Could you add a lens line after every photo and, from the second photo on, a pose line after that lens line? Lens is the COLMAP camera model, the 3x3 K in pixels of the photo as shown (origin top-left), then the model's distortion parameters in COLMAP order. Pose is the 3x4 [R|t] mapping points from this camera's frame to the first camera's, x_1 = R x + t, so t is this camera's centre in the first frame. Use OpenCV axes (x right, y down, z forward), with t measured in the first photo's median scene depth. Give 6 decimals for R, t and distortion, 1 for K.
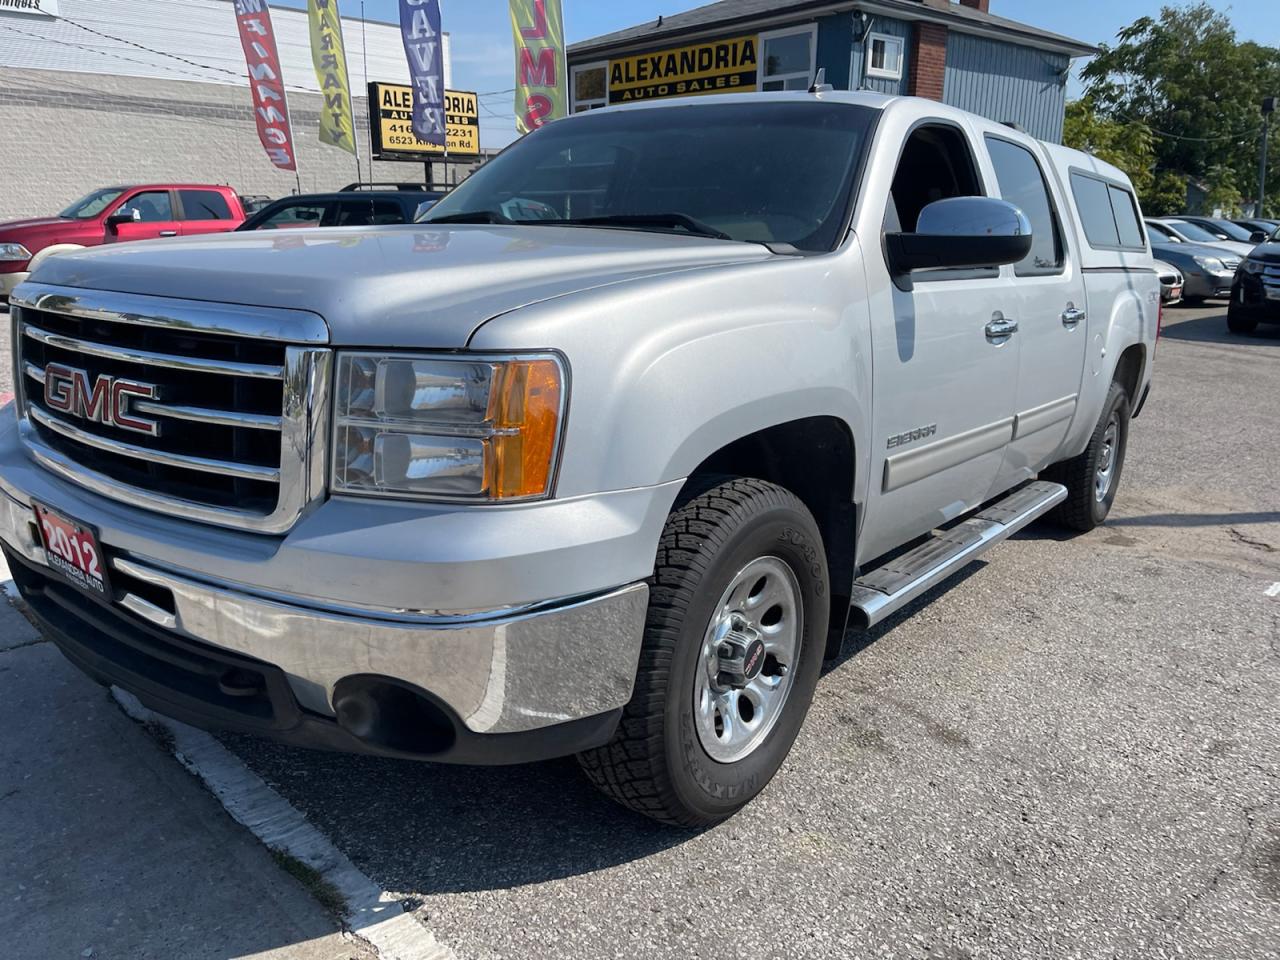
lens RADIAL K [[966.6, 0, 630.0], [0, 966.6, 486.1], [0, 0, 1]] dist [0.074428, -0.103663]
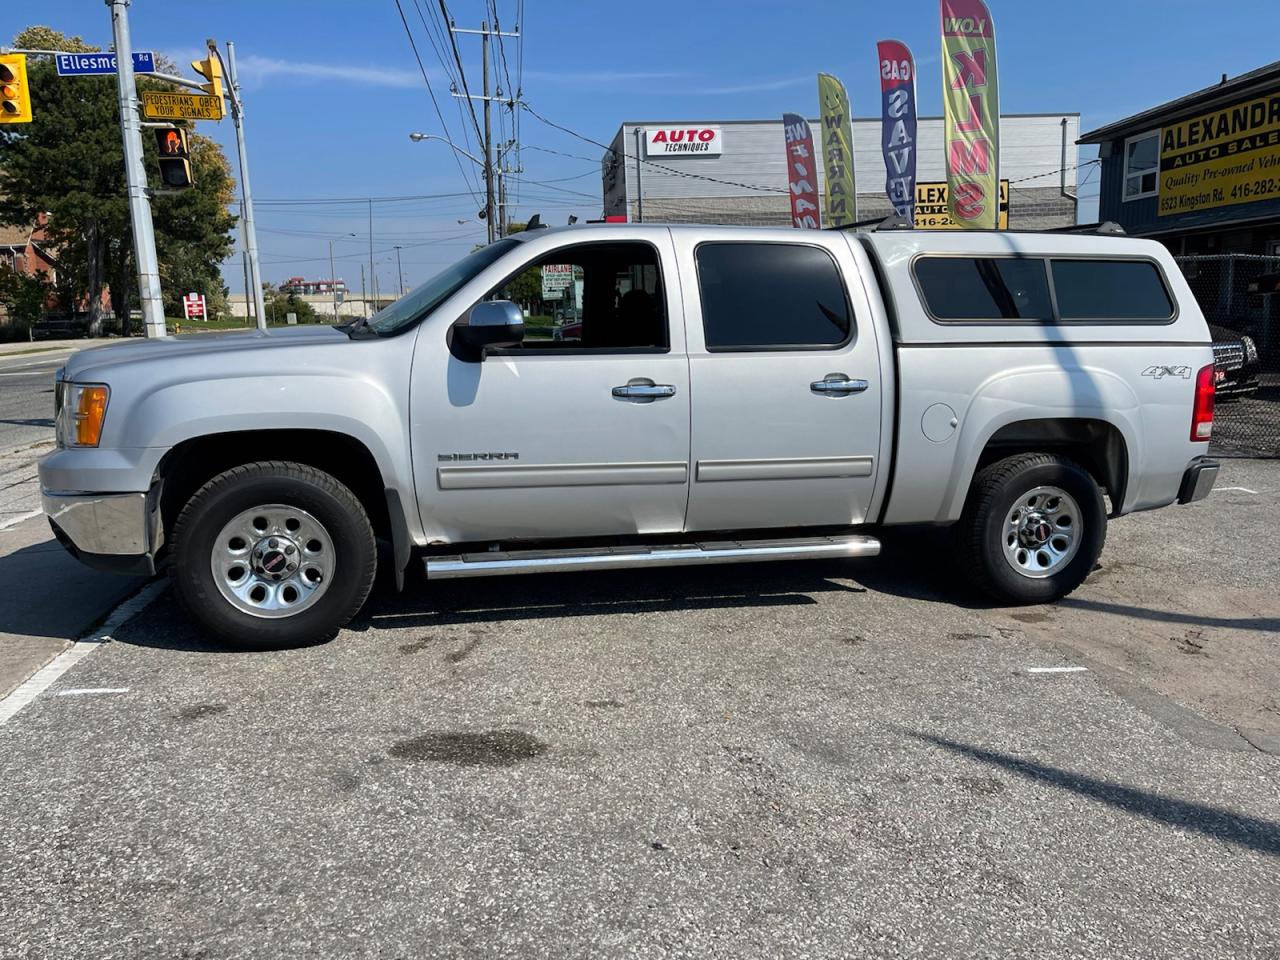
lens RADIAL K [[966.6, 0, 640.4], [0, 966.6, 474.9], [0, 0, 1]] dist [0.074428, -0.103663]
pose [[0.799560, 0.062741, -0.597301, 0.171821], [-0.118243, 0.991508, -0.054133, 0.003312], [0.588832, 0.113909, 0.800188, -0.006838]]
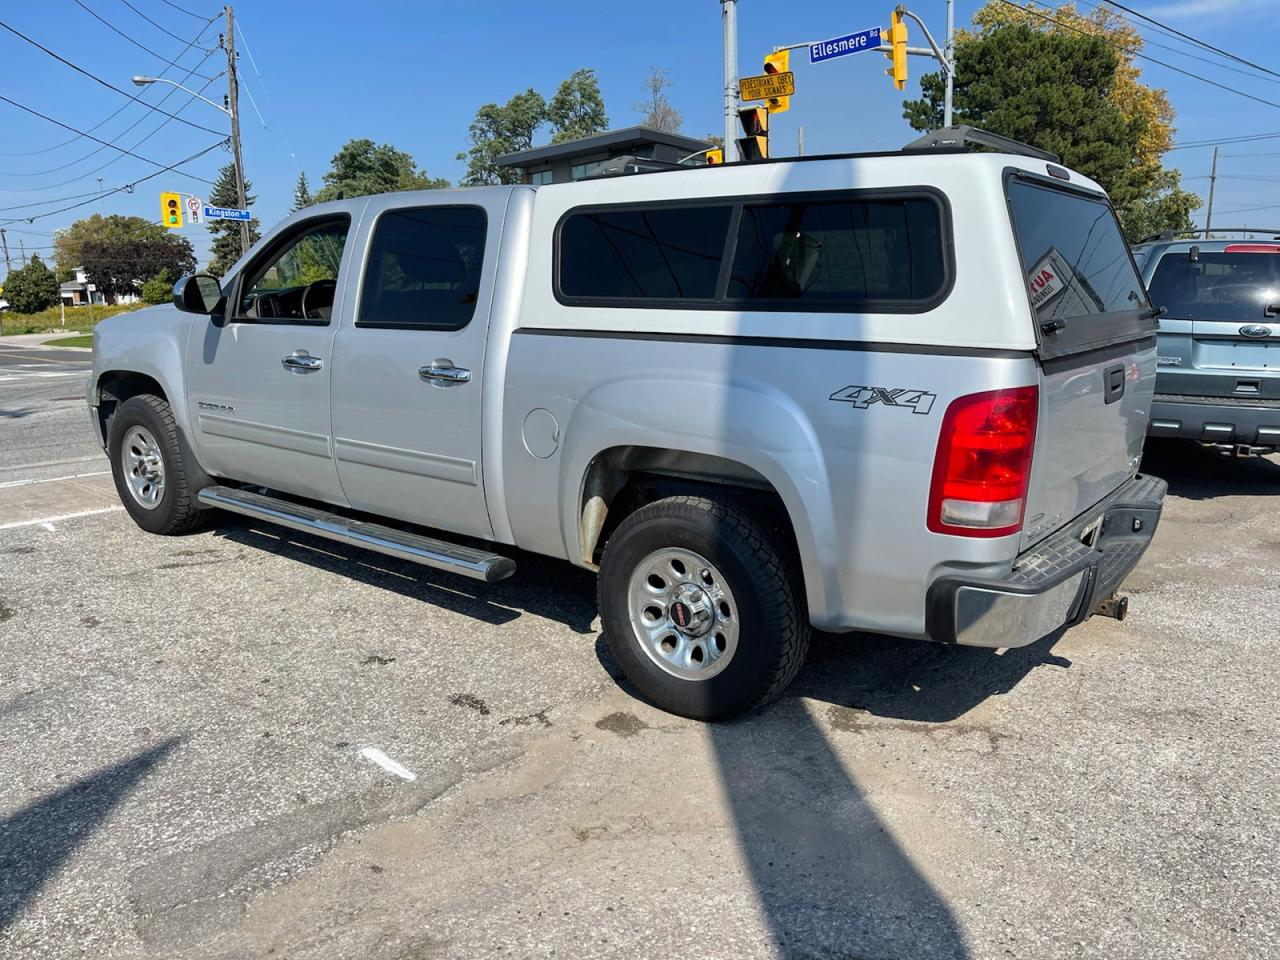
lens RADIAL K [[966.6, 0, 646.2], [0, 966.6, 485.7], [0, 0, 1]] dist [0.074428, -0.103663]
pose [[0.016090, 0.177088, -0.984063, 0.257752], [-0.237374, 0.956730, 0.168288, -0.049877], [0.971285, 0.230883, 0.057430, 0.208491]]
